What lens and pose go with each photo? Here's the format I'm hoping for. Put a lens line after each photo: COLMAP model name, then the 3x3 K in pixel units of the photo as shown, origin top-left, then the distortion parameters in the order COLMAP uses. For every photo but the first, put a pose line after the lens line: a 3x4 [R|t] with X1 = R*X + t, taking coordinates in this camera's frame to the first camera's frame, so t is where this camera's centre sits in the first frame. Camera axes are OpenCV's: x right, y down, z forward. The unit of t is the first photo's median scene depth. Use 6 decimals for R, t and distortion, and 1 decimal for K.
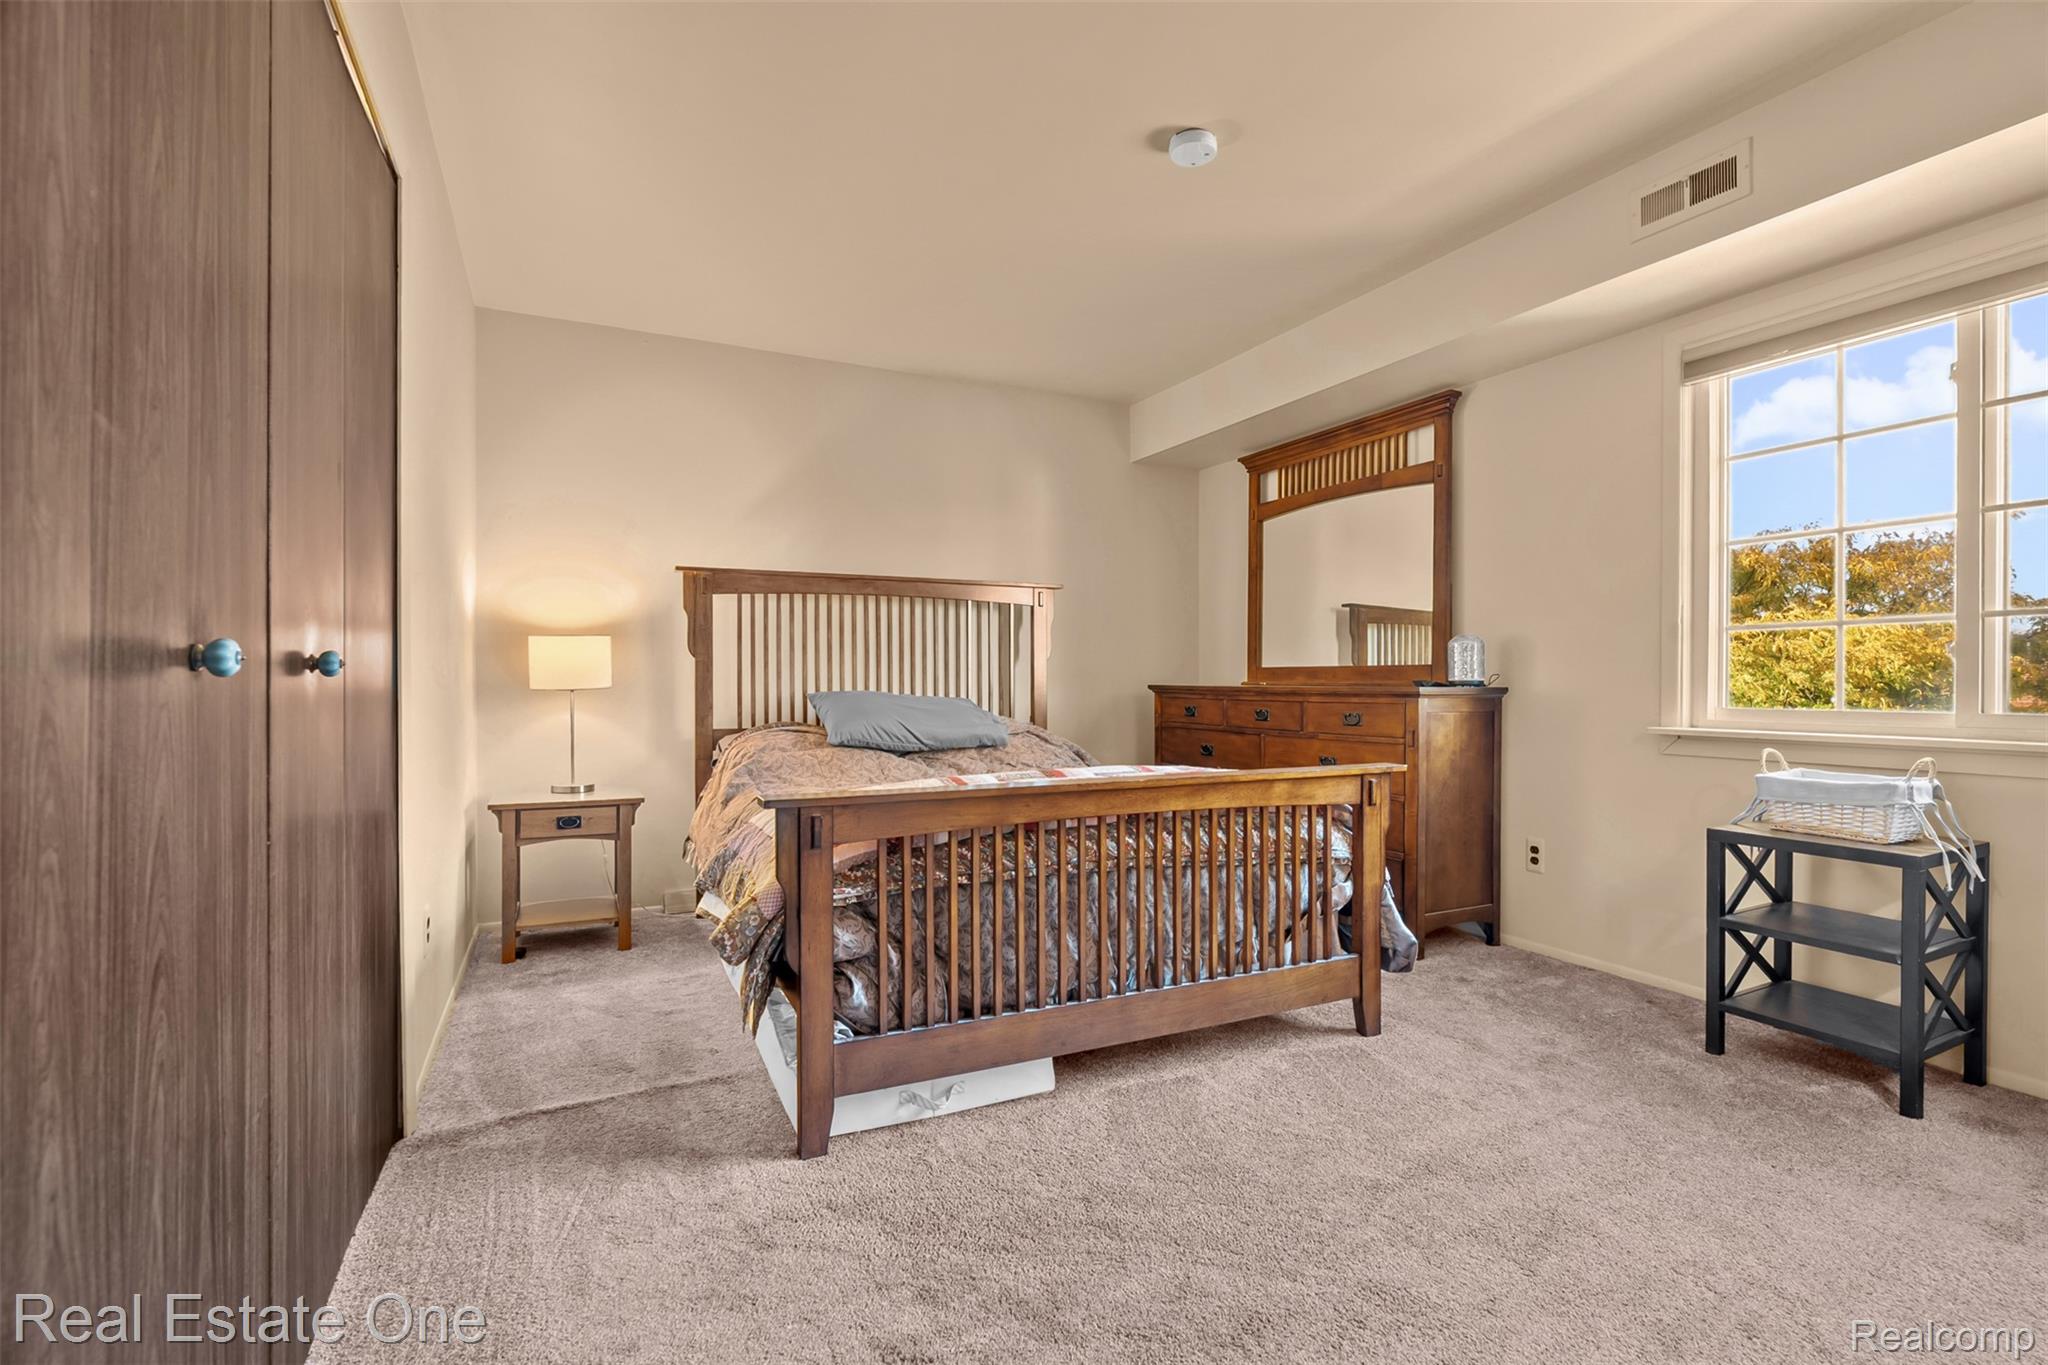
lens RADIAL K [[926.4, 0, 1023.6], [0, 926.4, 666.9], [0, 0, 1]] dist [-0.004555, -0.000423]
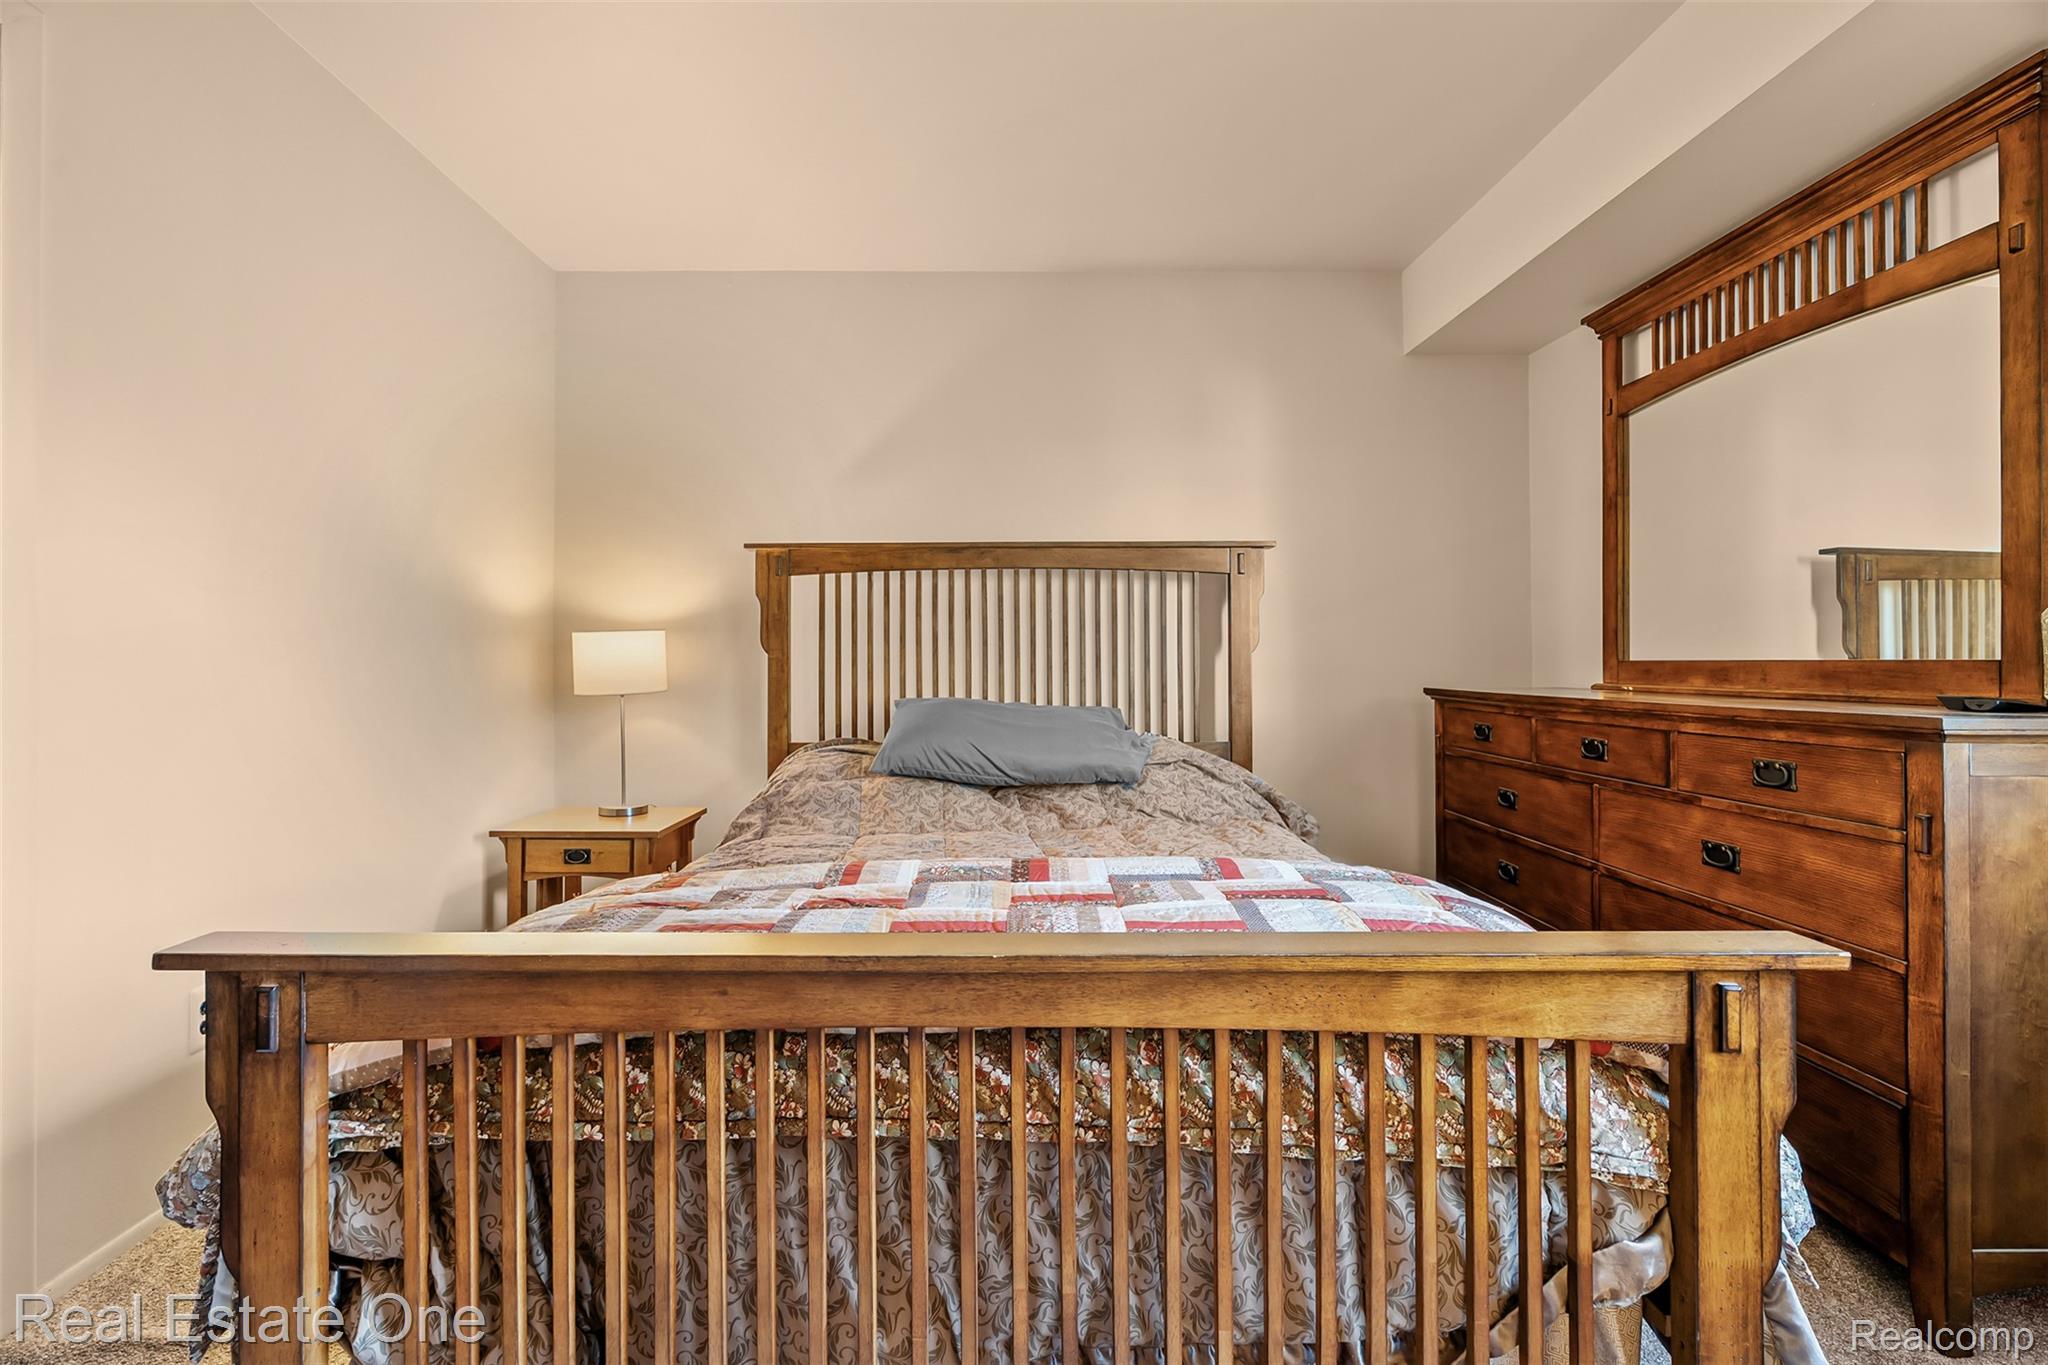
lens RADIAL K [[917.5, 0, 1018.7], [0, 917.5, 639.6], [0, 0, 1]] dist [0.000821, 0.000528]
pose [[0.903625, -0.012758, -0.428135, 0.189371], [0.008276, 0.999890, -0.012327, -0.011077], [0.428245, 0.007596, 0.903631, 0.365088]]
